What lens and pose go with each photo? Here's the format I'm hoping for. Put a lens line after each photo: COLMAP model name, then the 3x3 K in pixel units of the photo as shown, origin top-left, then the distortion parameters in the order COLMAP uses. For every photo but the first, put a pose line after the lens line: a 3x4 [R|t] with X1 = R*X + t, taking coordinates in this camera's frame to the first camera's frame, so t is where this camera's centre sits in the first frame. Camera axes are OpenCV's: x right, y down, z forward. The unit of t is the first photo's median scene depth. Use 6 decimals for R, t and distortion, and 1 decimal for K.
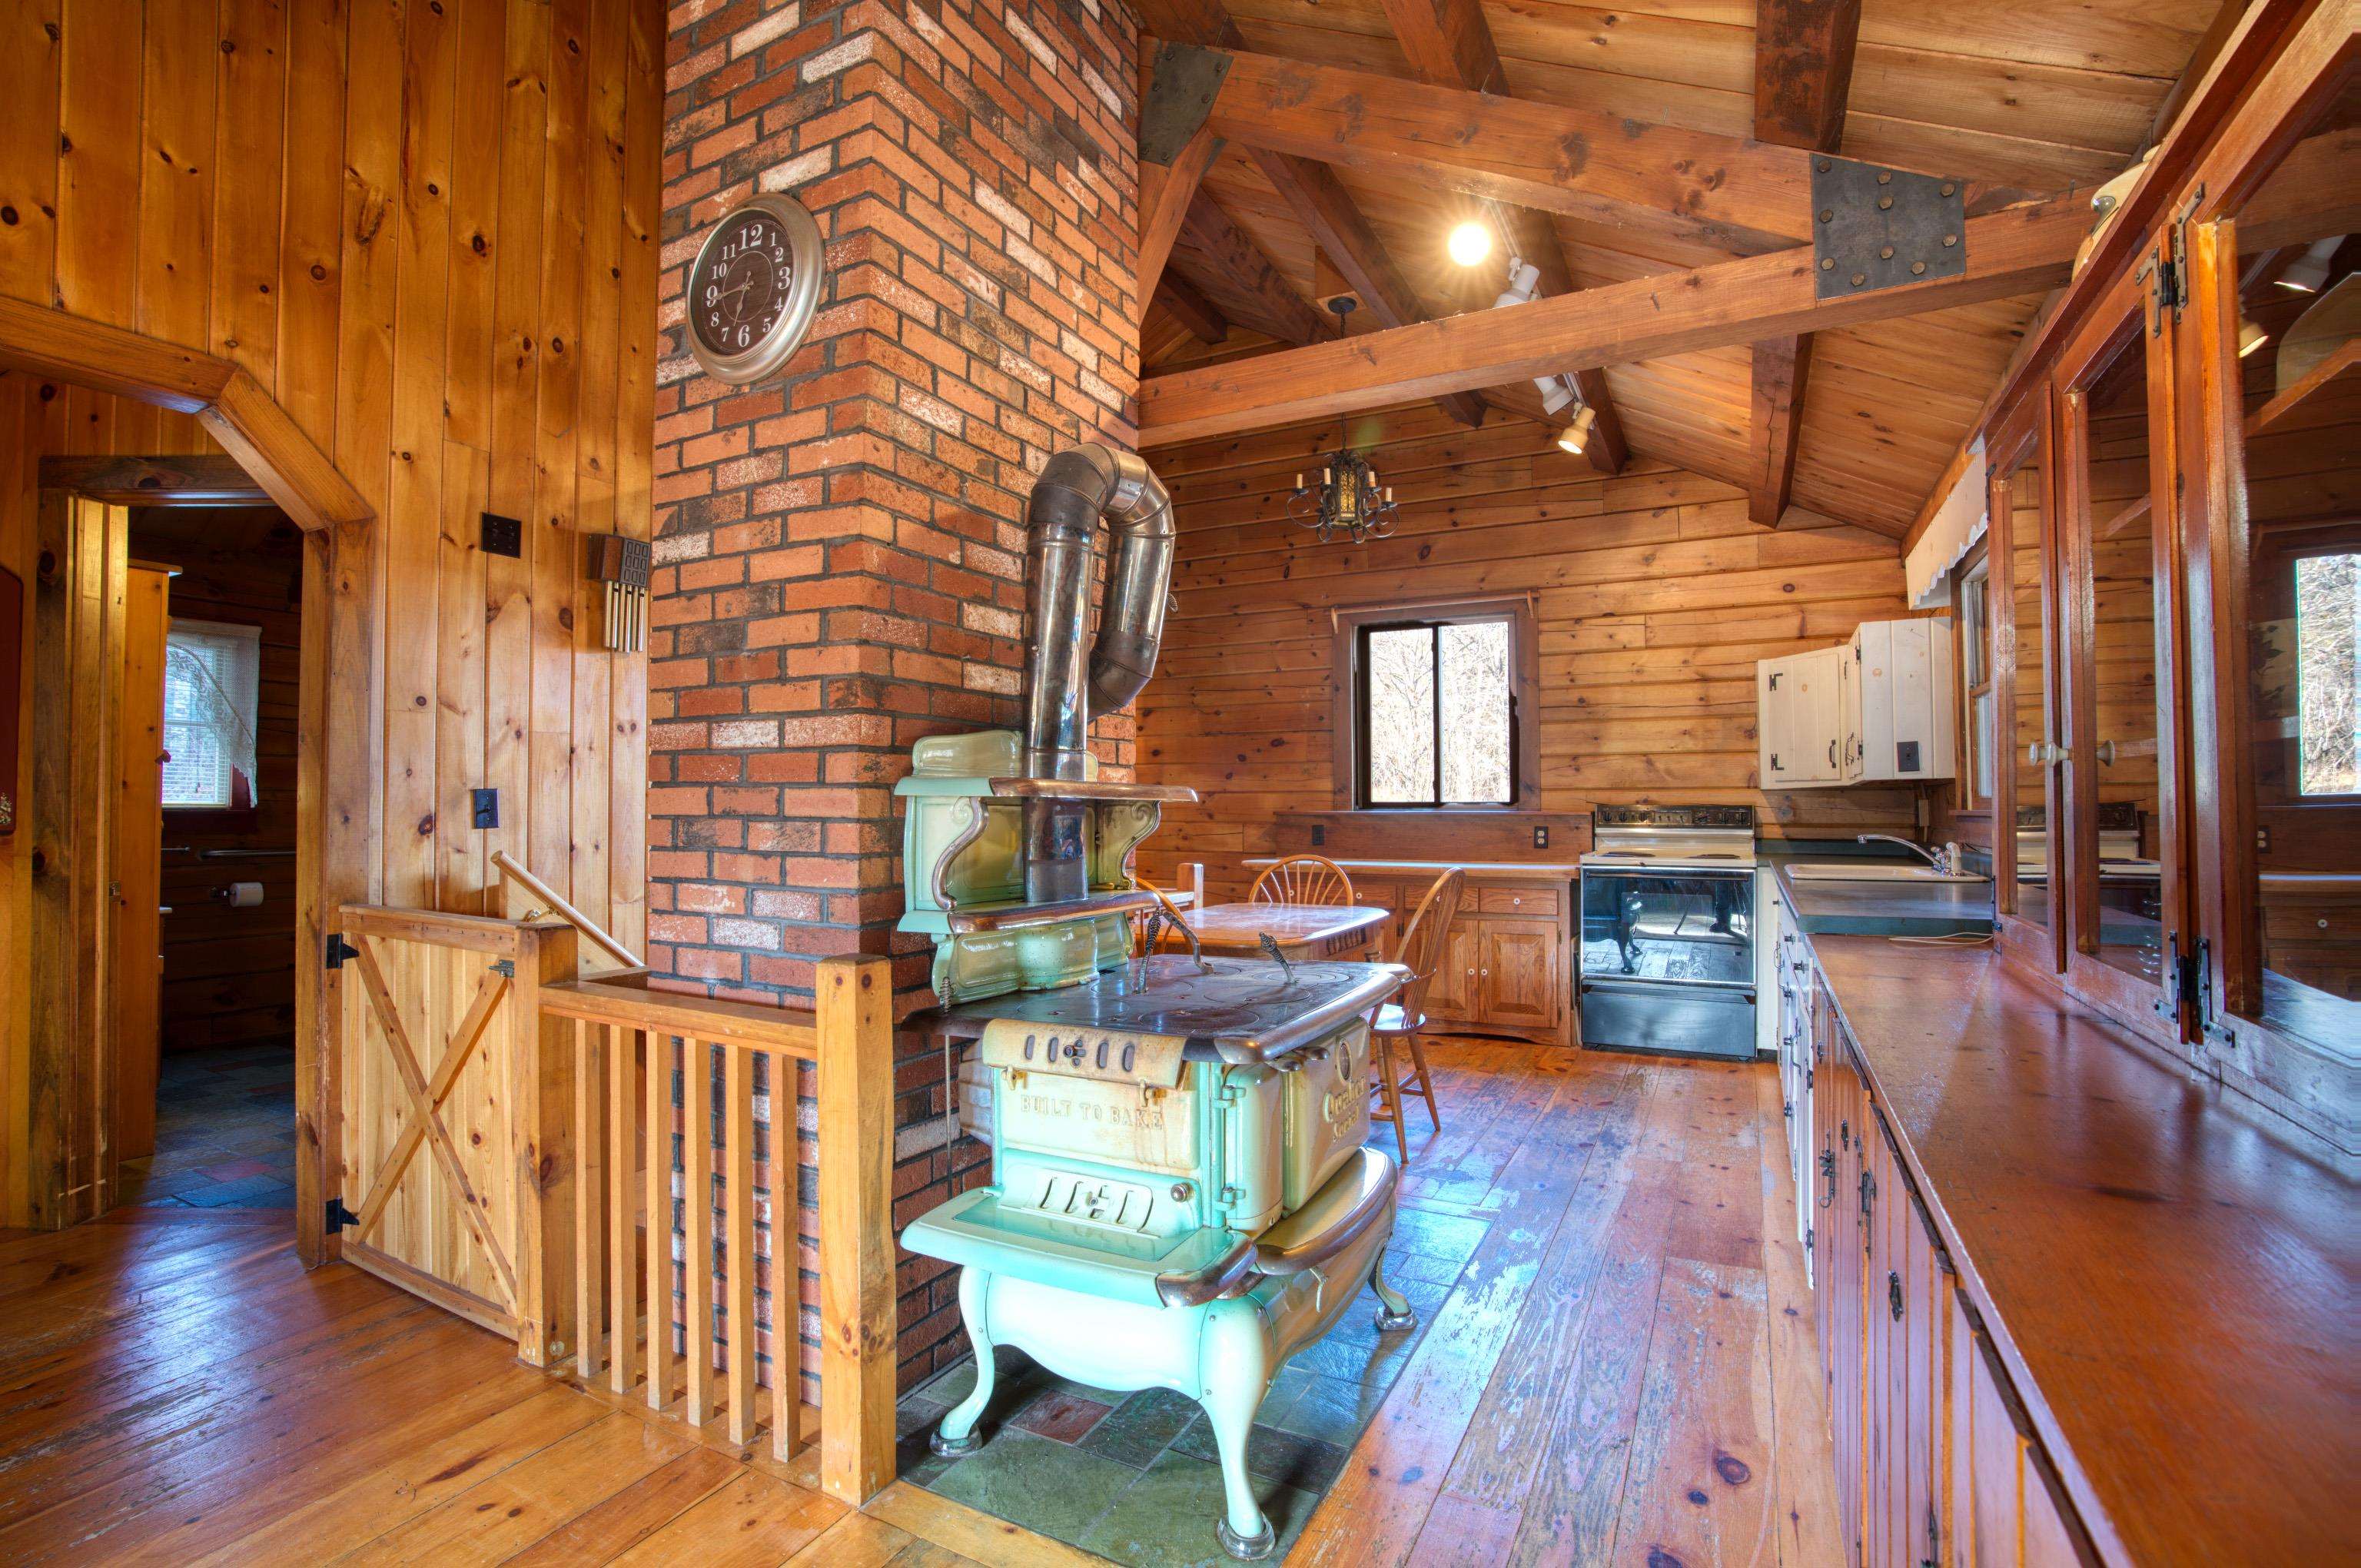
lens RADIAL K [[1060.1, 0, 1180.5], [0, 1060.1, 784.0], [0, 0, 1]] dist [-0.031462, 0.000408]
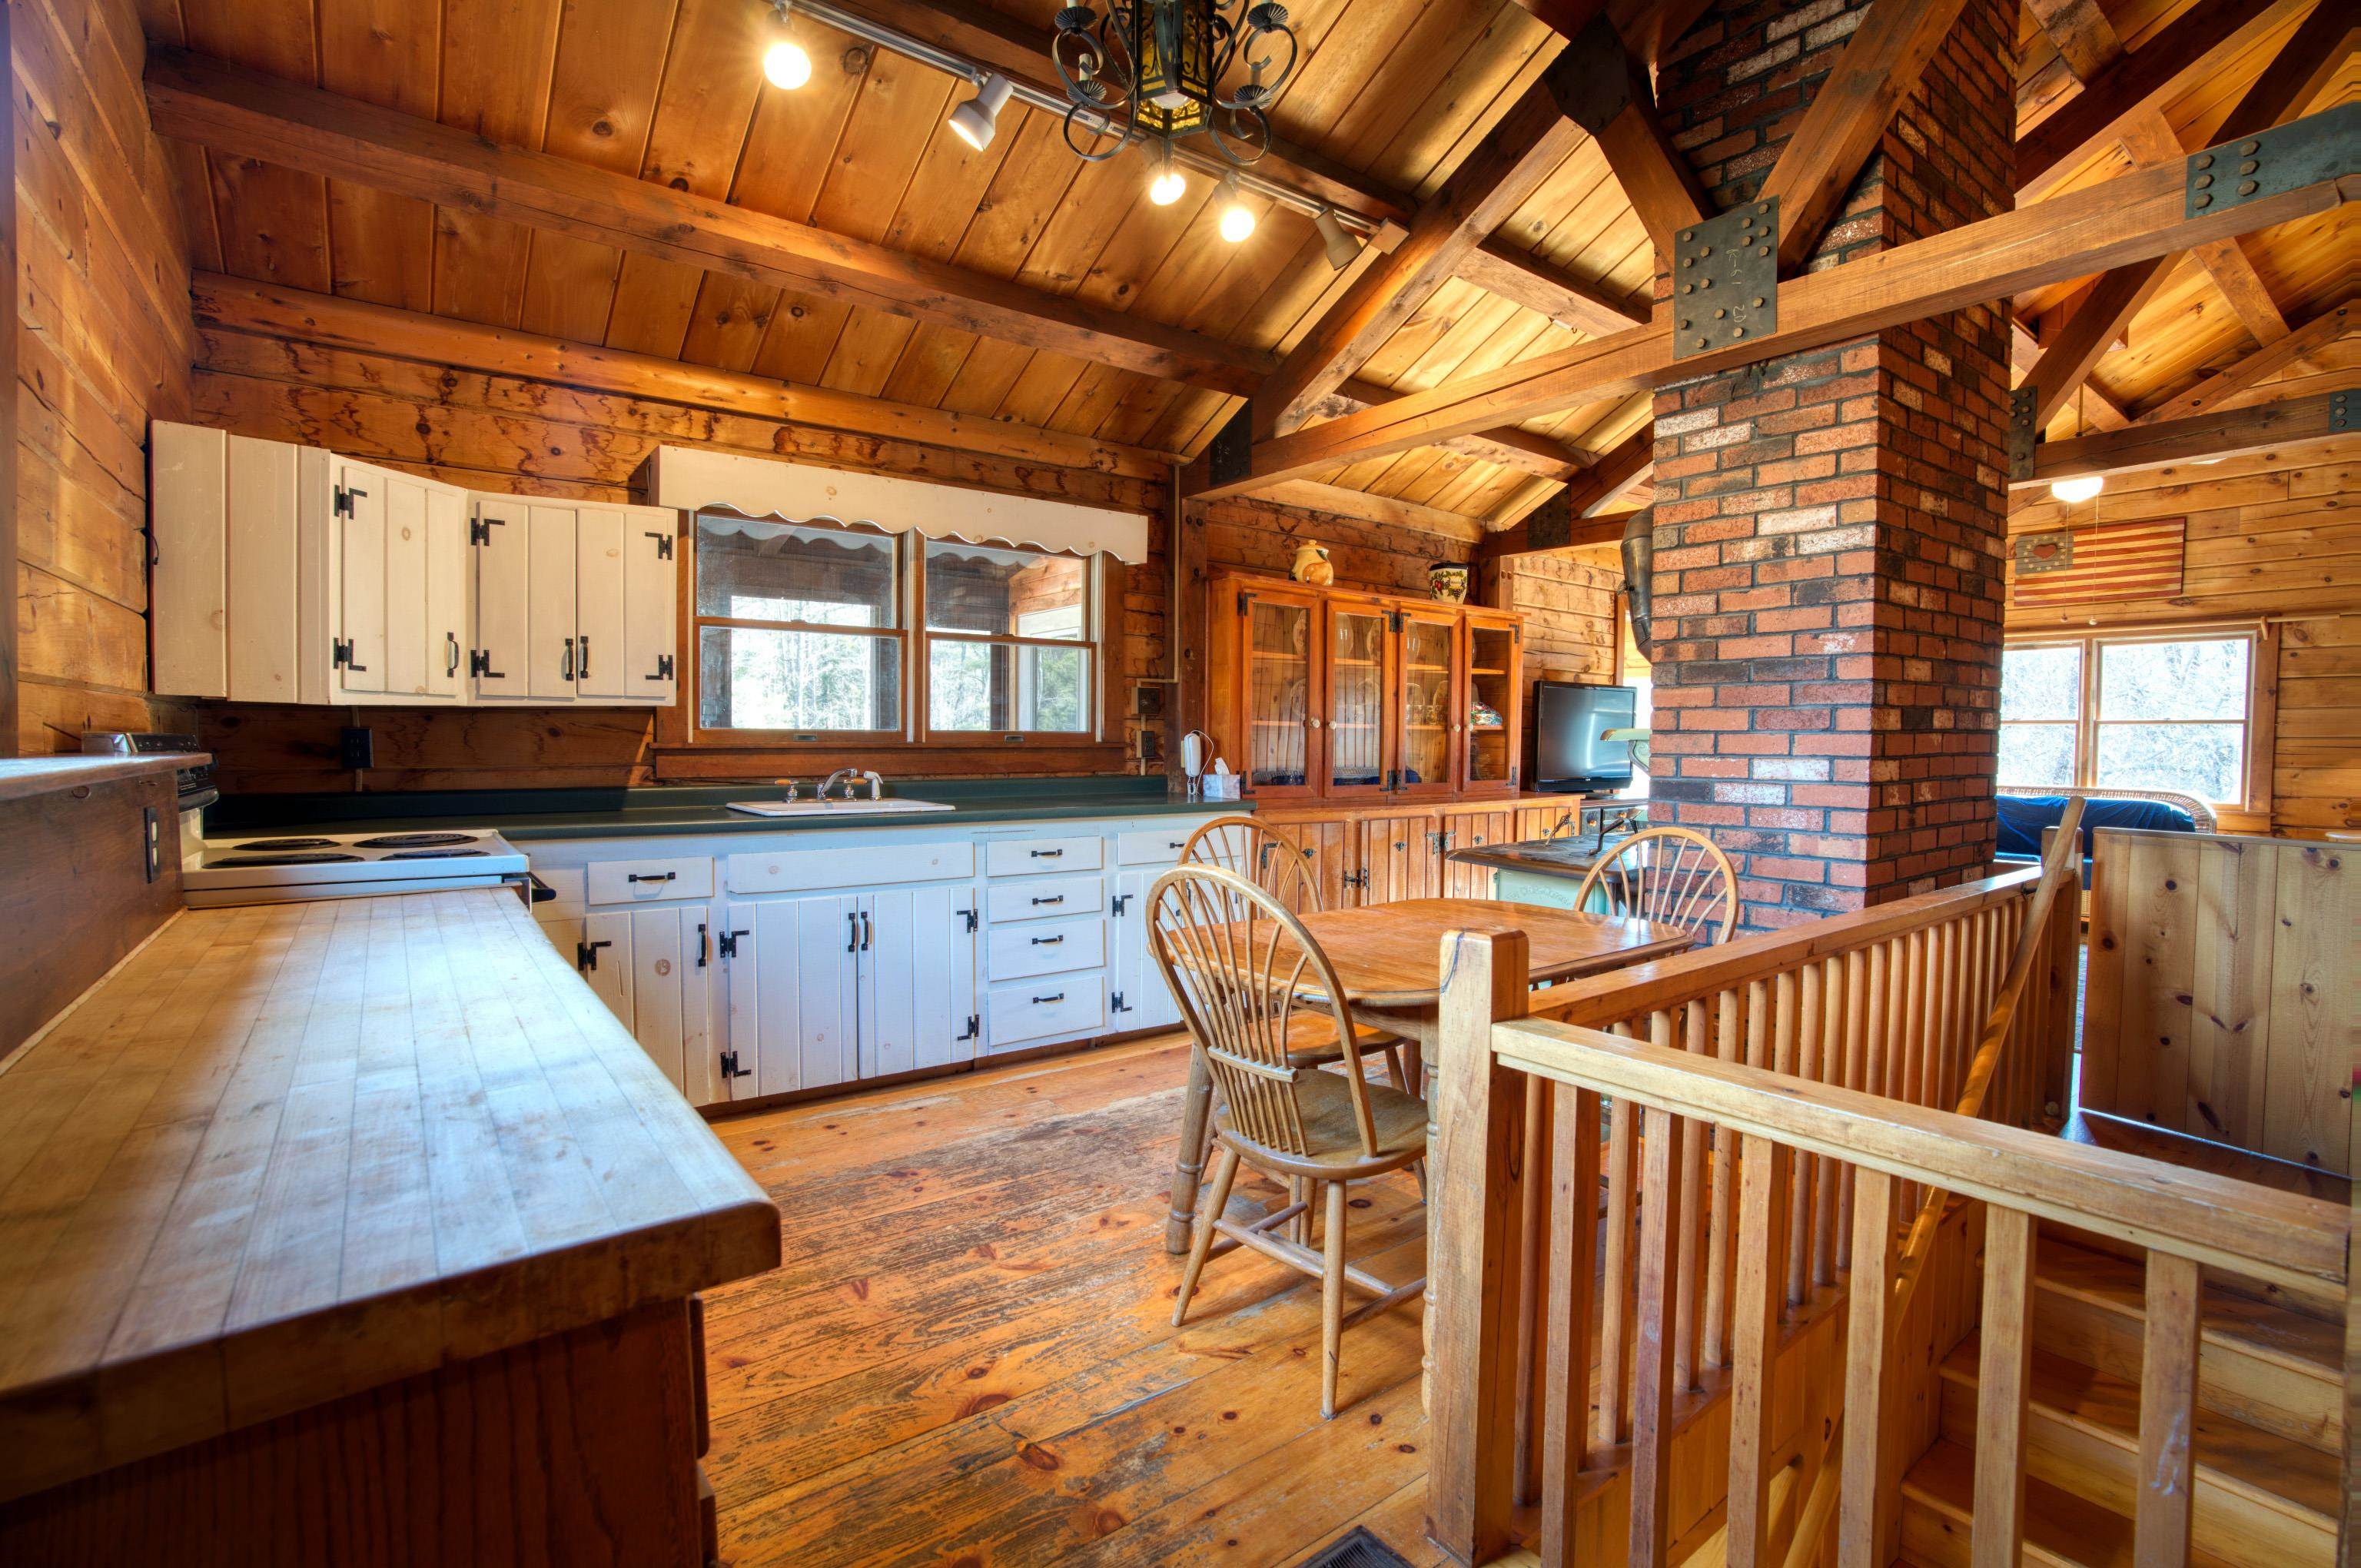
lens RADIAL K [[1060.1, 0, 1180.5], [0, 1060.1, 784.0], [0, 0, 1]] dist [-0.031462, 0.000408]
pose [[-0.901079, -0.015886, 0.433364, -0.052157], [-0.006896, 0.999727, 0.022309, 0.037232], [-0.433600, 0.017113, -0.900943, 1.624678]]
